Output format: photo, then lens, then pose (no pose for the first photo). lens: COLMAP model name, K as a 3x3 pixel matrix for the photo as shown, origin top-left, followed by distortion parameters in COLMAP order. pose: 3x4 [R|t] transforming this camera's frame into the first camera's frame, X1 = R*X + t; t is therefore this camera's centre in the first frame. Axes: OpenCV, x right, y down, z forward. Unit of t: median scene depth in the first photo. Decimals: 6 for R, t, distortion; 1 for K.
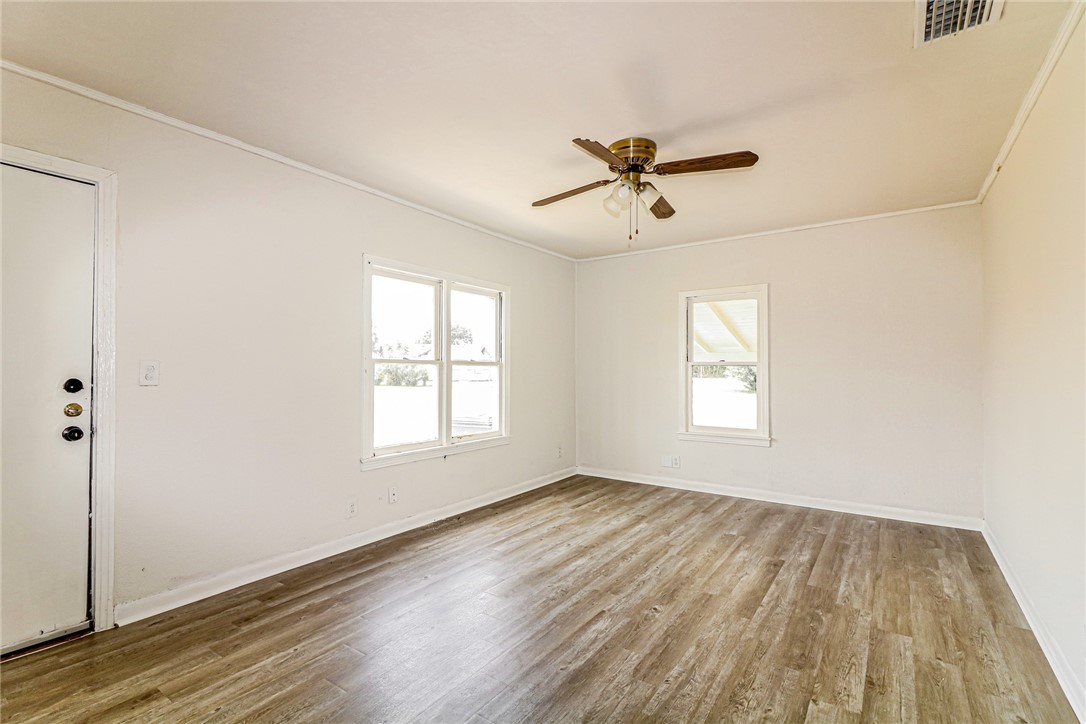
lens RADIAL K [[493.0, 0, 521.1], [0, 493.0, 361.8], [0, 0, 1]] dist [-0.000578, -0.001112]
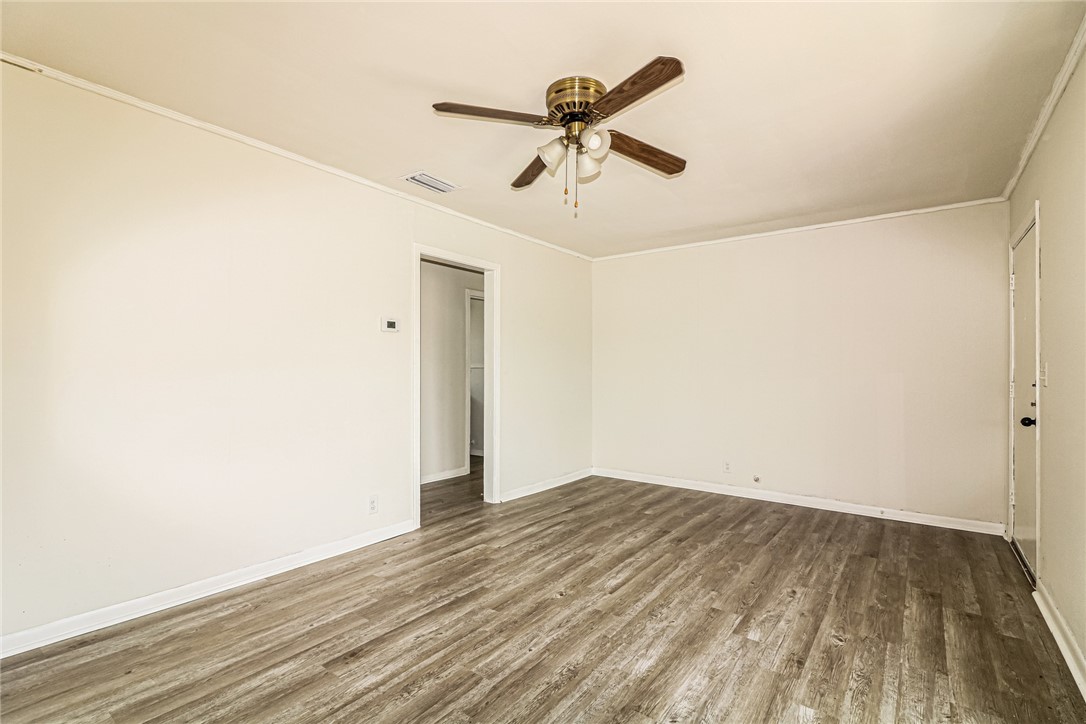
lens RADIAL K [[505.4, 0, 540.8], [0, 505.4, 375.7], [0, 0, 1]] dist [-0.001456, -0.001568]
pose [[-0.999982, -0.004001, -0.004383, 0.241441], [-0.003961, 0.999949, -0.009263, 0.032199], [0.004420, -0.009245, -0.999947, 1.558751]]
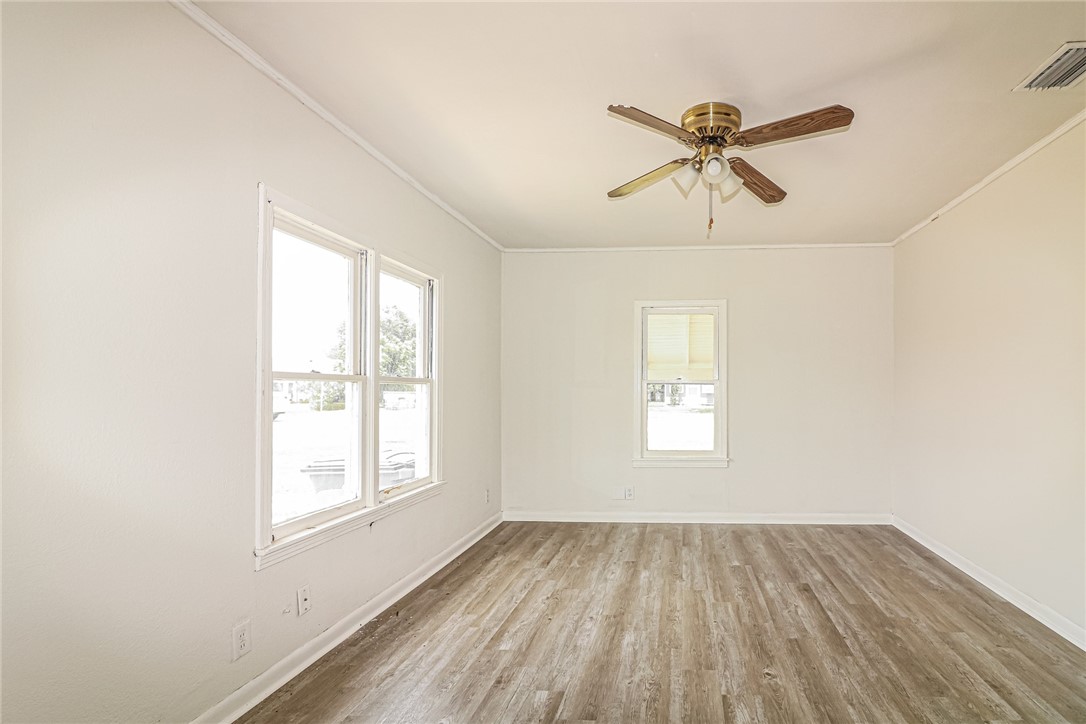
lens RADIAL K [[546.5, 0, 645.5], [0, 546.5, 385.9], [0, 0, 1]] dist [-0.021617, -0.001134]
pose [[0.837065, -0.000323, 0.547104, -0.304531], [-0.005766, 0.999939, 0.009412, 0.003102], [-0.547074, -0.011033, 0.837012, 0.260017]]
